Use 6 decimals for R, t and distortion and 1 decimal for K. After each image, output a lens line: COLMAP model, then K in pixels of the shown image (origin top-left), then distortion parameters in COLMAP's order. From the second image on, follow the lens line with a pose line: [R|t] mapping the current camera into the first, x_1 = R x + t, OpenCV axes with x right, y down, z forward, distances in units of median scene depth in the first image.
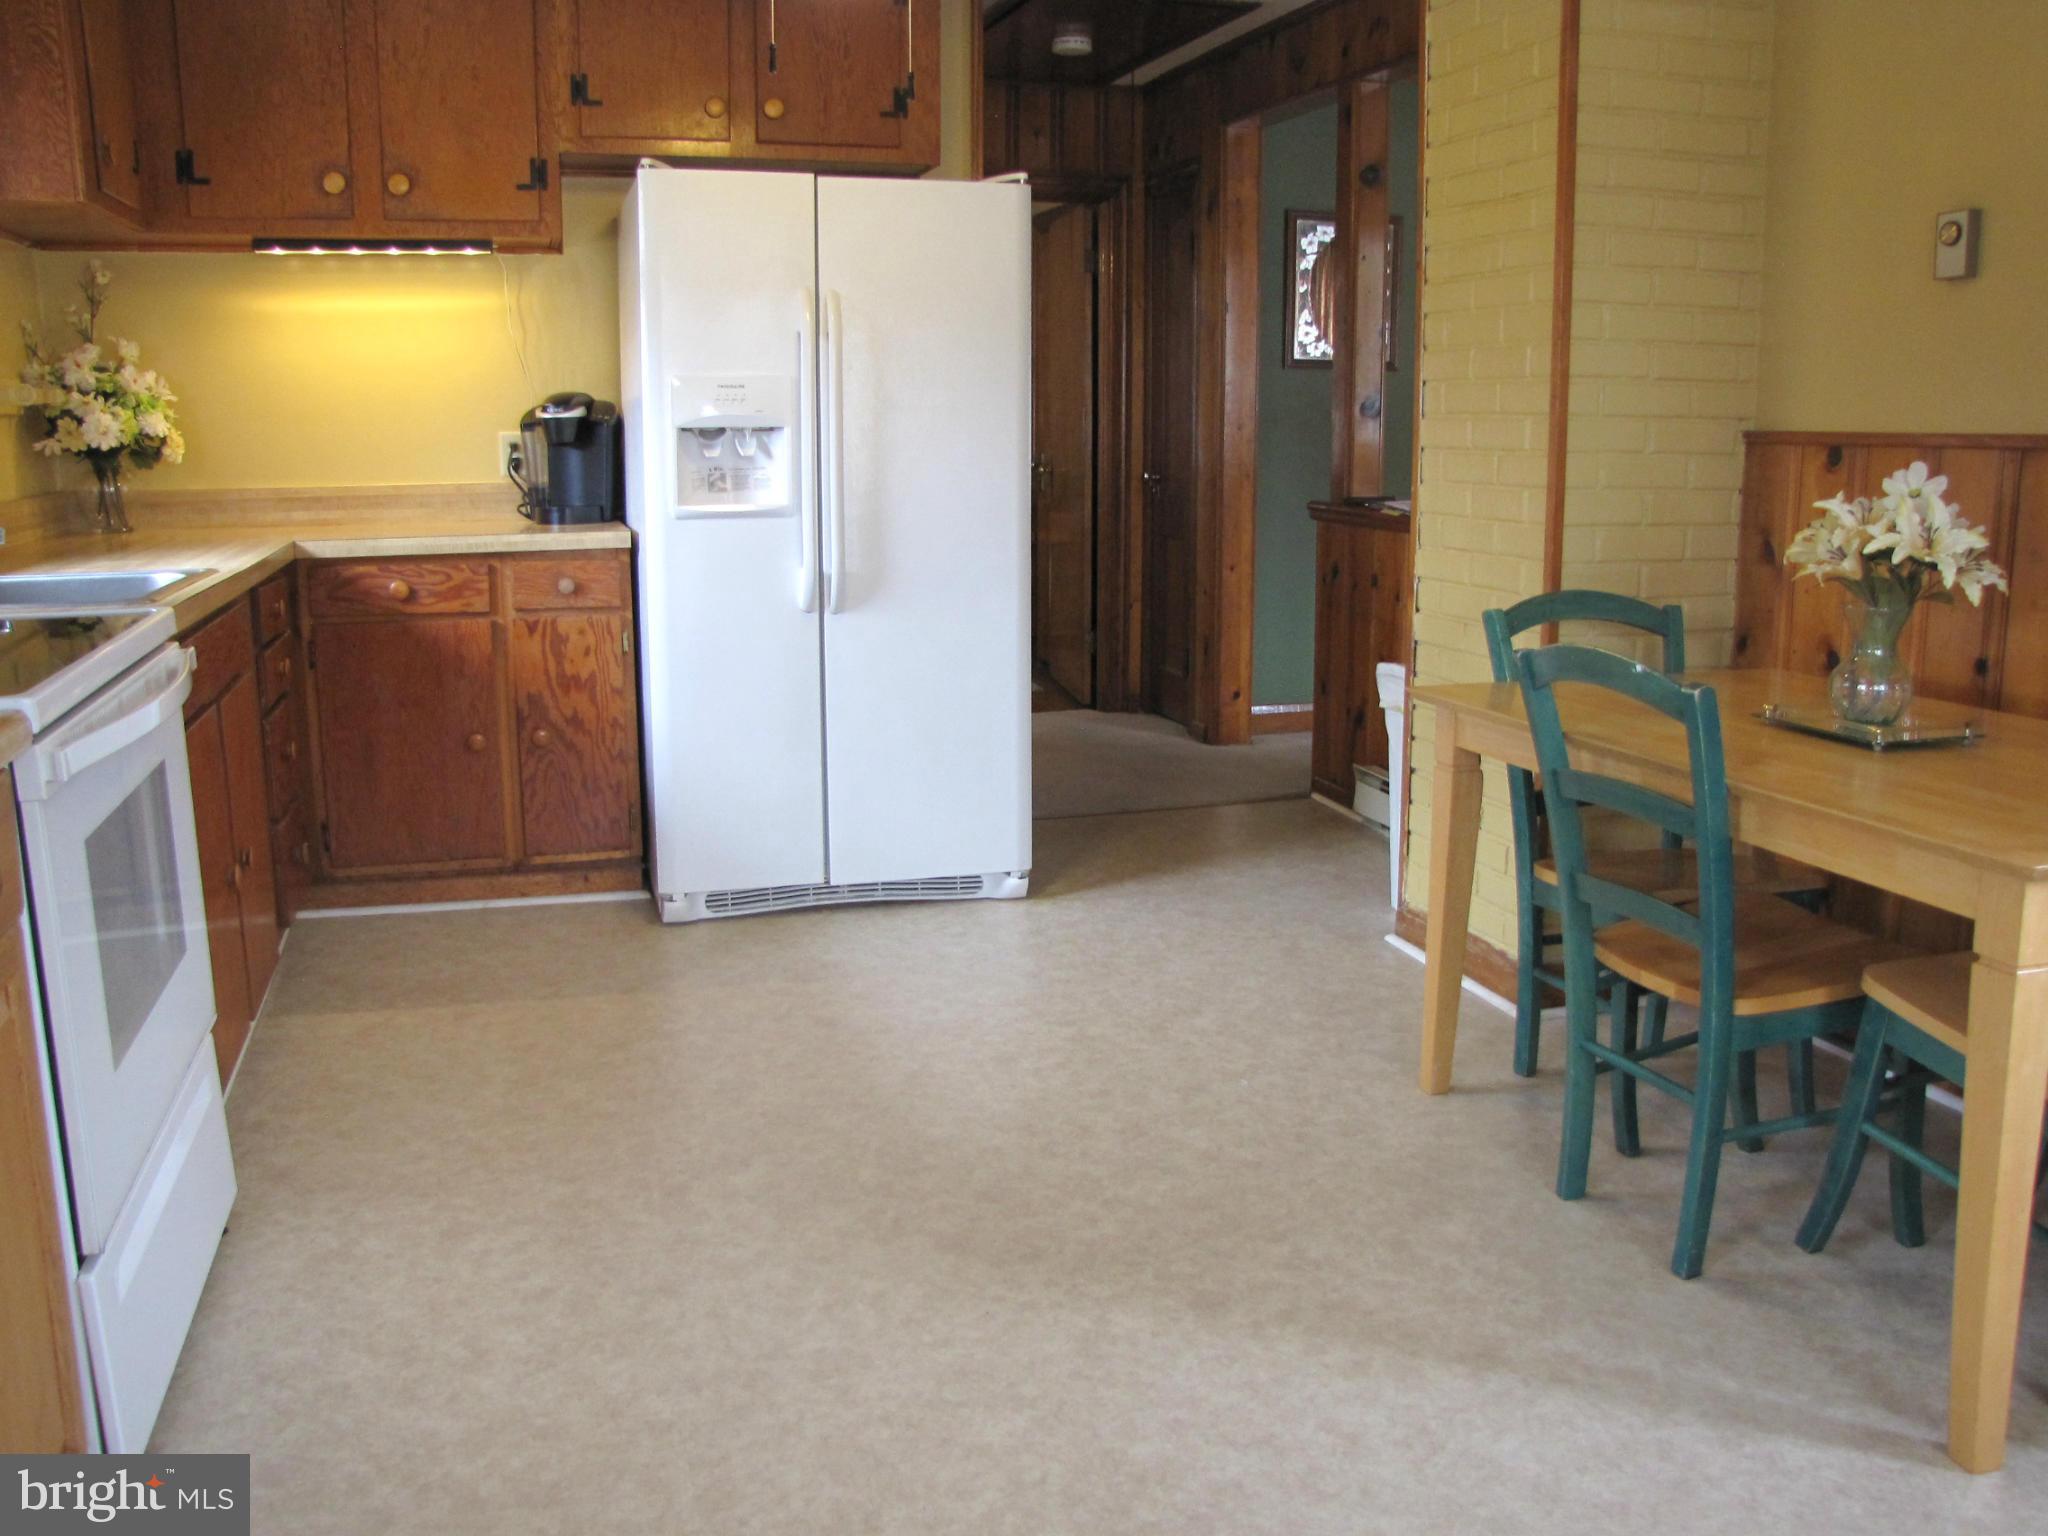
lens RADIAL K [[1727.7, 0, 1036.1], [0, 1727.7, 764.5], [0, 0, 1]] dist [-0.184301, 0.164623]
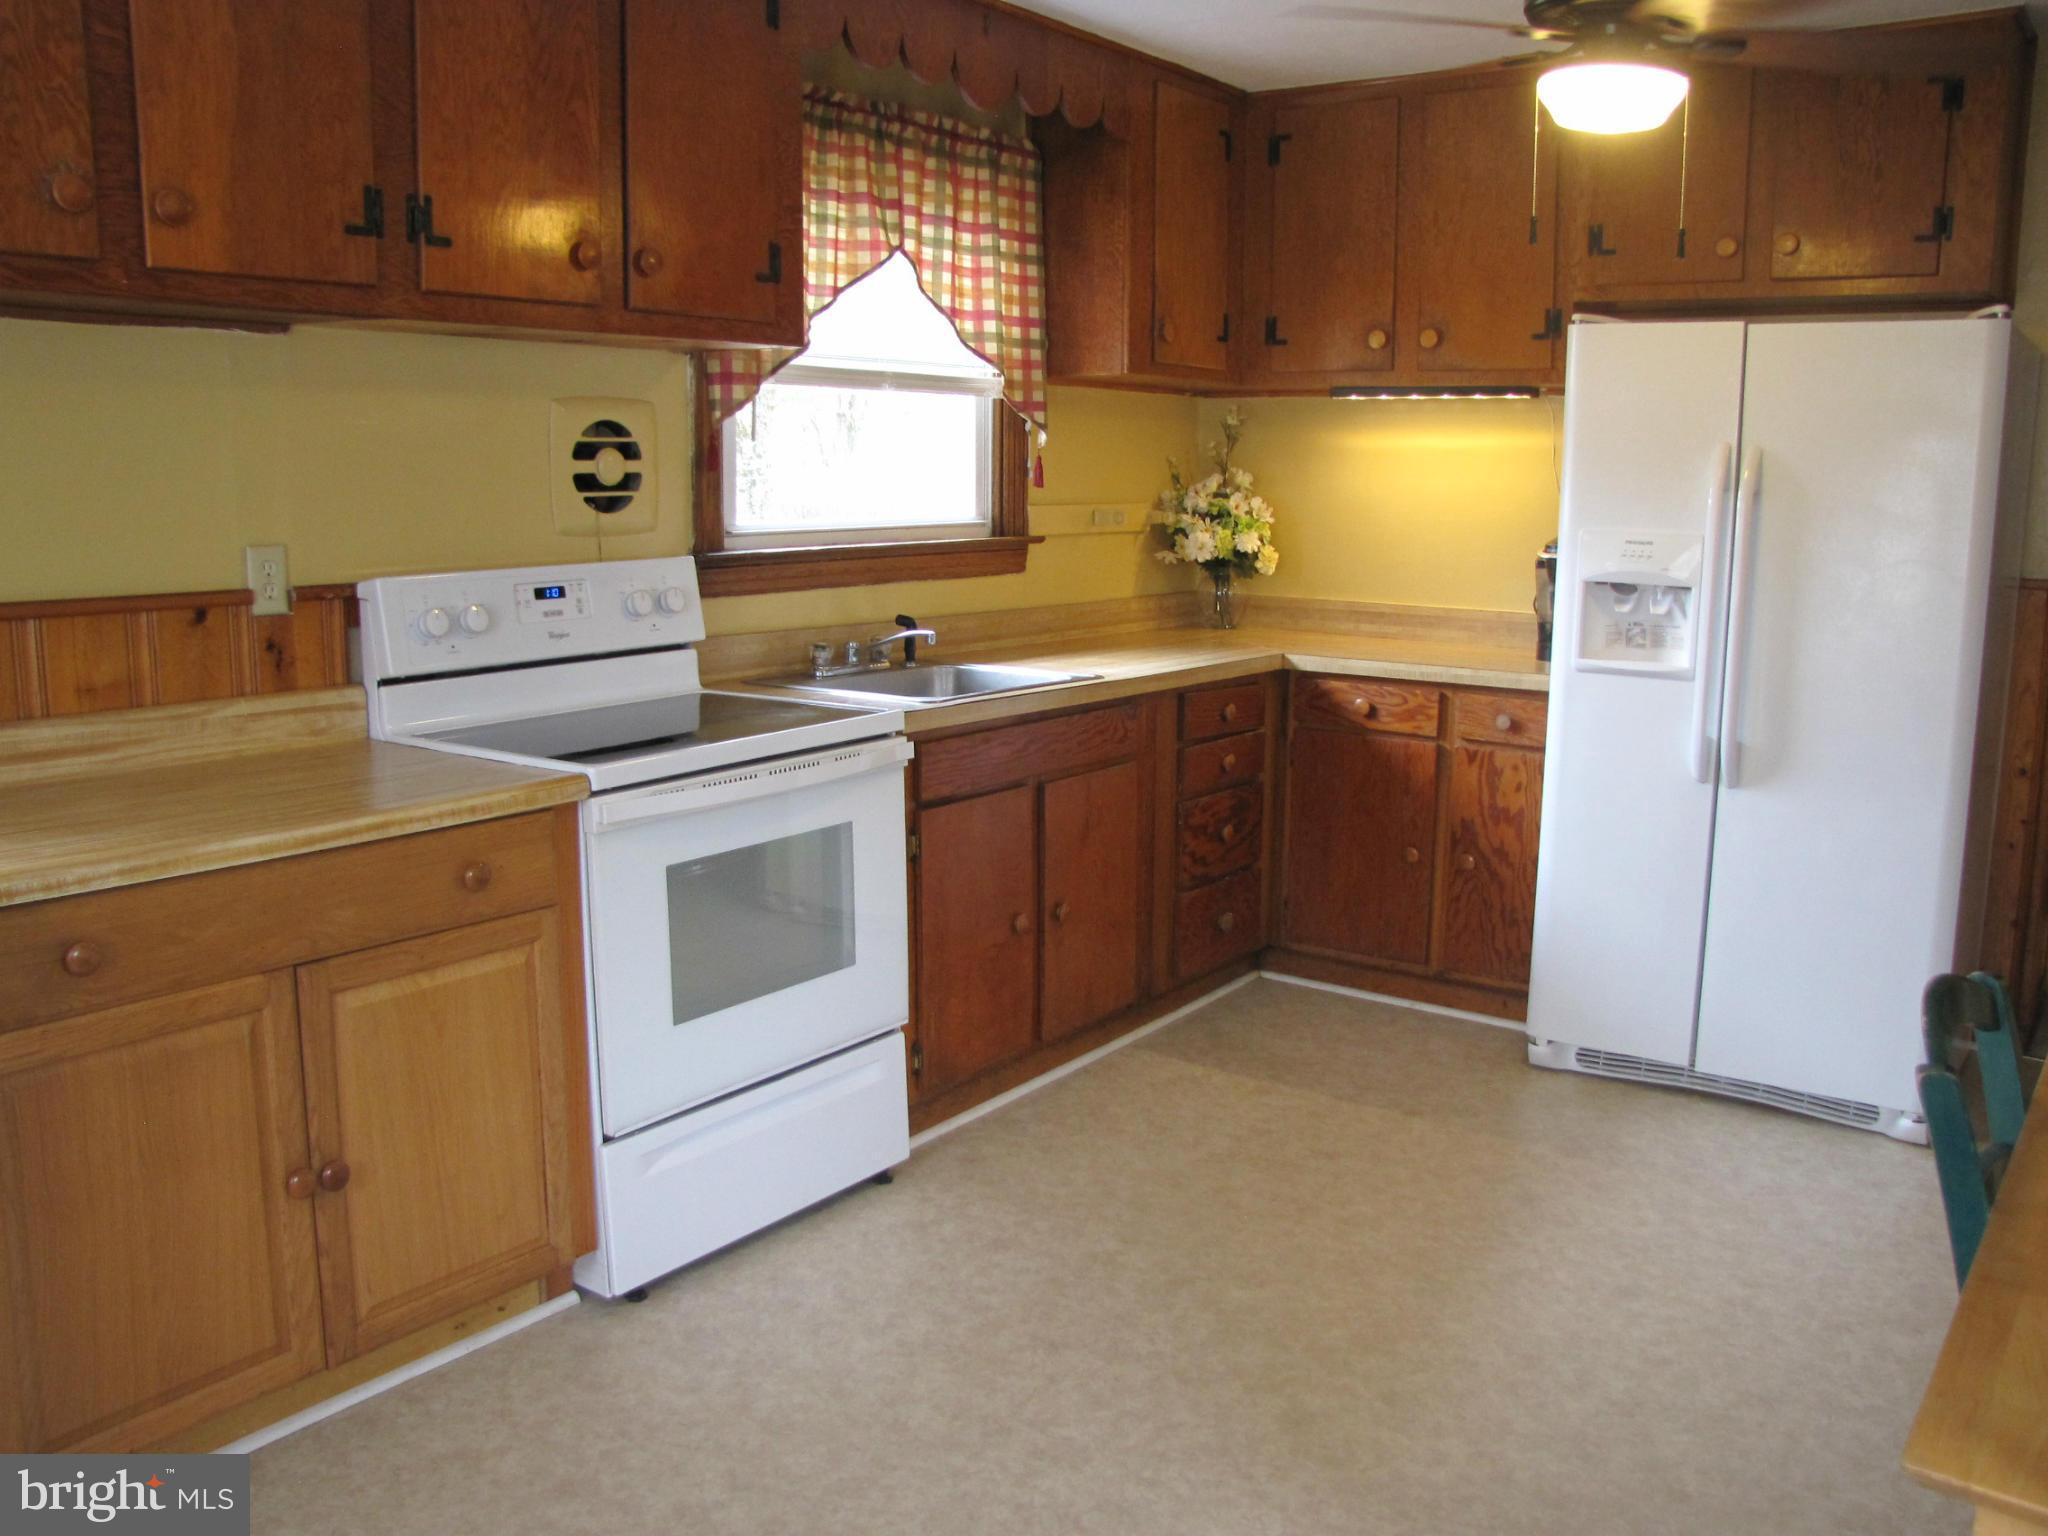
lens RADIAL K [[1727.7, 0, 1036.1], [0, 1727.7, 764.5], [0, 0, 1]] dist [-0.184301, 0.164623]
pose [[0.603685, 0.136046, -0.785529, 0.374001], [-0.168225, 0.984883, 0.041290, -0.074790], [0.779272, 0.107220, 0.617446, 0.138257]]
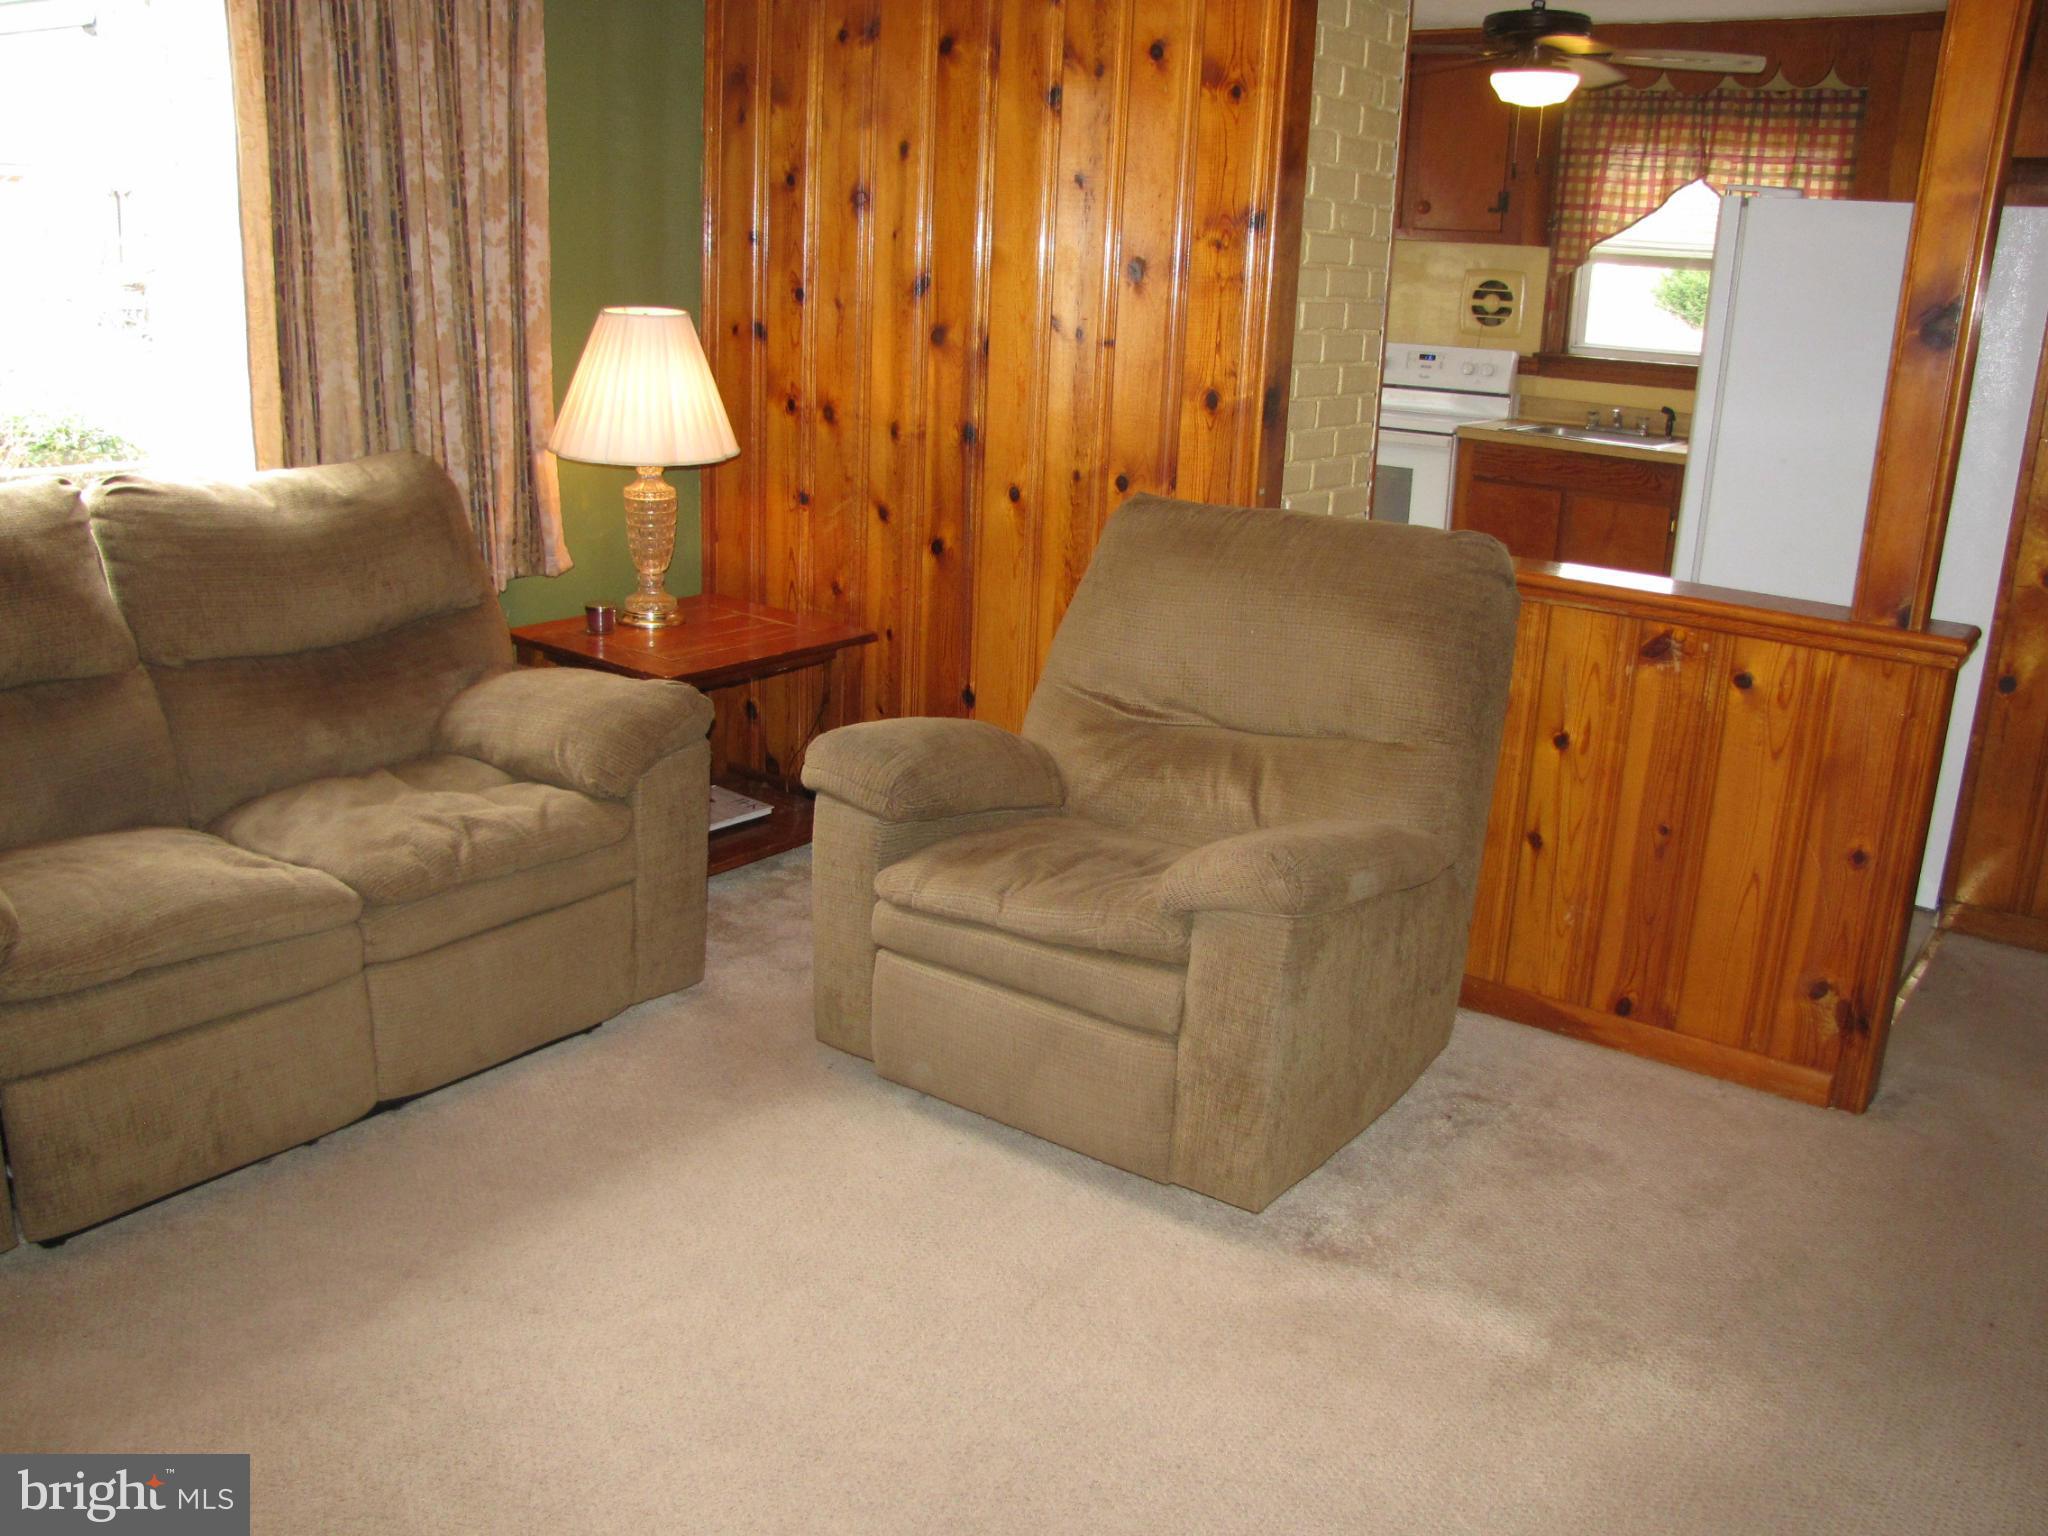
lens RADIAL K [[1727.7, 0, 1036.1], [0, 1727.7, 764.5], [0, 0, 1]] dist [-0.184301, 0.164623]
pose [[-0.804166, 0.137058, -0.578388, 1.002584], [-0.159380, 0.887703, 0.431951, -0.406750], [0.572639, 0.439543, -0.692016, 1.633991]]
